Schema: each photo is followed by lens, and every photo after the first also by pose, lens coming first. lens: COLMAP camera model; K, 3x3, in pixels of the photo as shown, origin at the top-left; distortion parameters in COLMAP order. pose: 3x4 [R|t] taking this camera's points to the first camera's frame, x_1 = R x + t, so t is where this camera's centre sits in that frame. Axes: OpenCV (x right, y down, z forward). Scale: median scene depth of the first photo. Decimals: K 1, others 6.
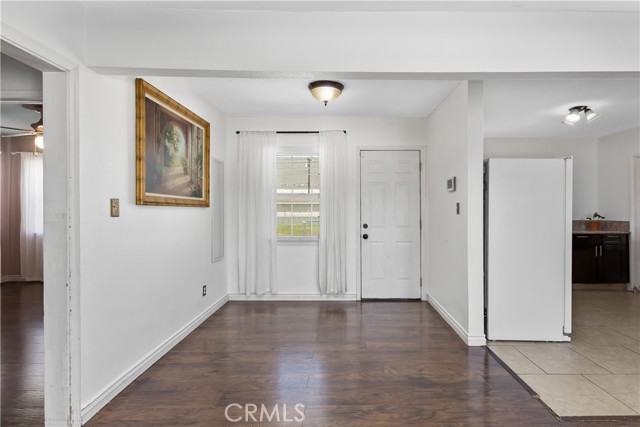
lens RADIAL K [[316.9, 0, 339.0], [0, 316.9, 207.0], [0, 0, 1]] dist [0.014784, -0.002310]
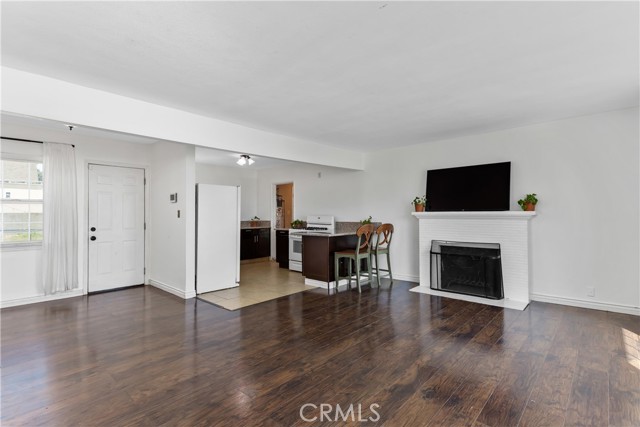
lens RADIAL K [[316.9, 0, 314.6], [0, 316.9, 209.1], [0, 0, 1]] dist [0.014784, -0.002310]
pose [[0.673812, 0.007283, 0.738867, -0.239764], [-0.000632, 0.999957, -0.009279, -0.003347], [-0.738903, 0.005785, 0.673787, -0.394172]]
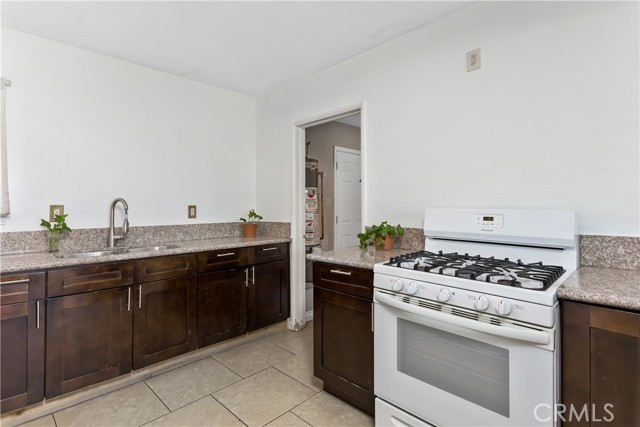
lens RADIAL K [[316.9, 0, 324.8], [0, 316.9, 206.7], [0, 0, 1]] dist [0.014784, -0.002310]
pose [[0.681911, -0.001070, 0.731434, 0.551436], [-0.001048, 0.999996, 0.002440, 0.011605], [-0.731434, -0.002431, 0.681907, 0.581158]]
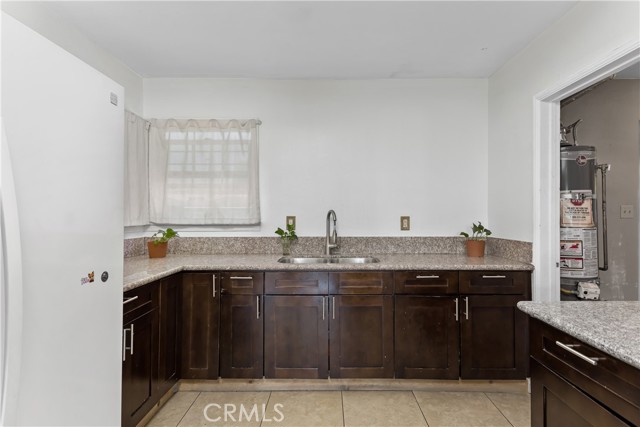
lens RADIAL K [[316.9, 0, 324.5], [0, 316.9, 213.1], [0, 0, 1]] dist [0.014784, -0.002310]
pose [[0.999961, 0.002166, 0.008506, 0.698377], [-0.002216, 0.999980, 0.005871, 0.000397], [-0.008494, -0.005890, 0.999947, 0.629388]]
